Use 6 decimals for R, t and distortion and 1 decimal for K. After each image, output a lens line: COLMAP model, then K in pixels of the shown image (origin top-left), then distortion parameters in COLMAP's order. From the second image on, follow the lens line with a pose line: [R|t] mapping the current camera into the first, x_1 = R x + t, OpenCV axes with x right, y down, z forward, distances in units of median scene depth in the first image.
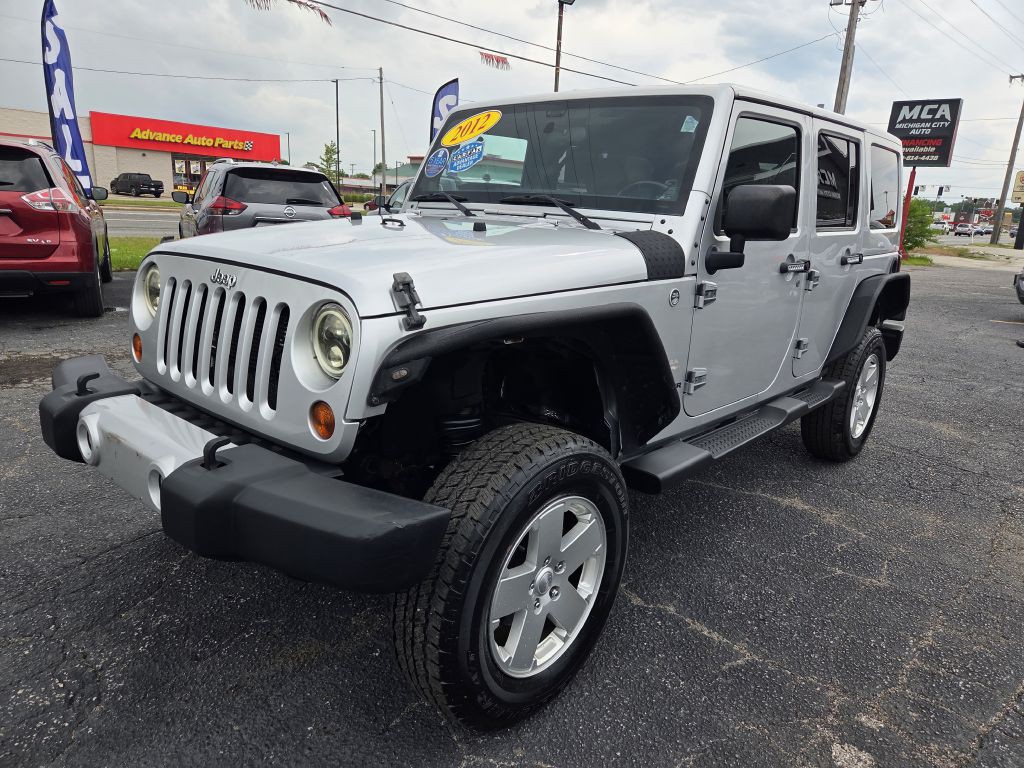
lens RADIAL K [[697.8, 0, 518.2], [0, 697.8, 387.9], [0, 0, 1]] dist [0.072866, -0.061312]
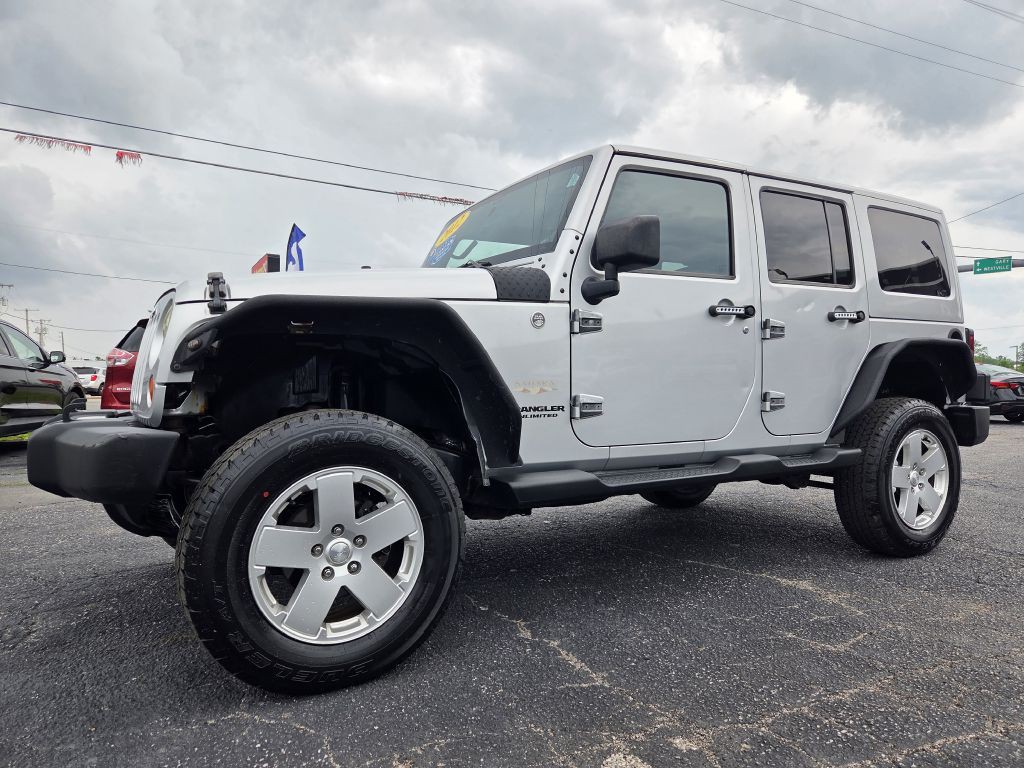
lens RADIAL K [[697.8, 0, 518.2], [0, 697.8, 387.9], [0, 0, 1]] dist [0.072866, -0.061312]
pose [[0.948027, -0.049411, -0.314329, 0.533539], [-0.033858, 0.966595, -0.254061, 0.247374], [0.316383, 0.251499, 0.914686, 0.043652]]
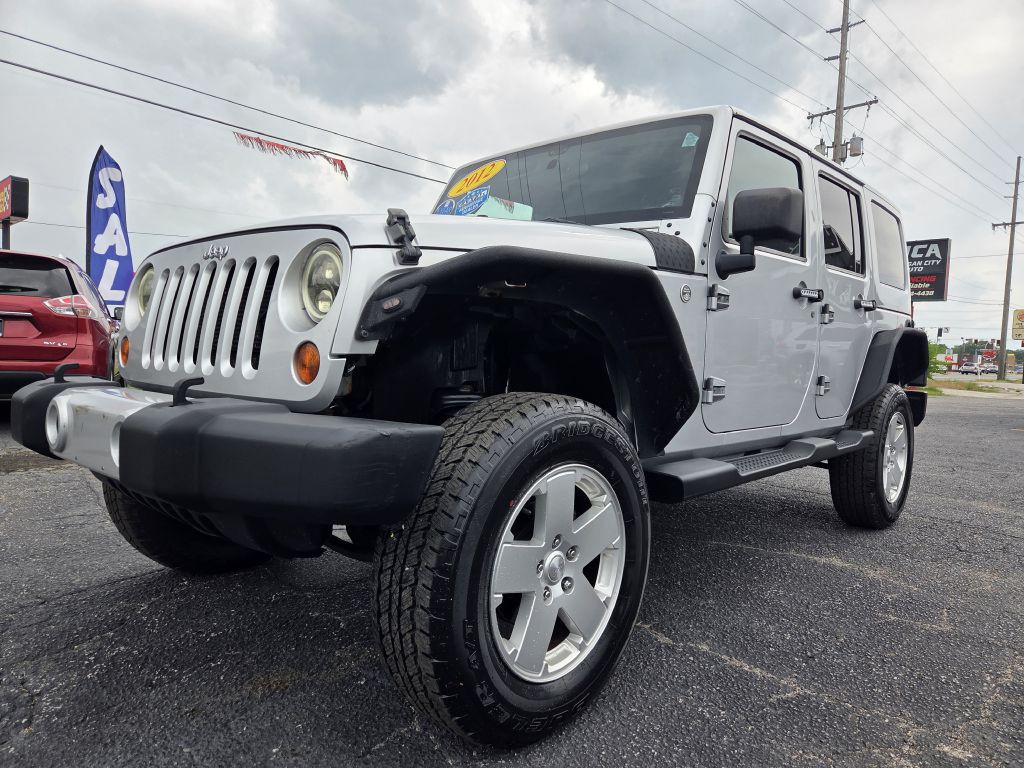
lens RADIAL K [[697.8, 0, 518.2], [0, 697.8, 387.9], [0, 0, 1]] dist [0.072866, -0.061312]
pose [[0.999780, -0.013917, -0.015685, 0.007292], [0.010333, 0.977860, -0.209006, 0.199097], [0.018246, 0.208798, 0.977788, 0.086713]]
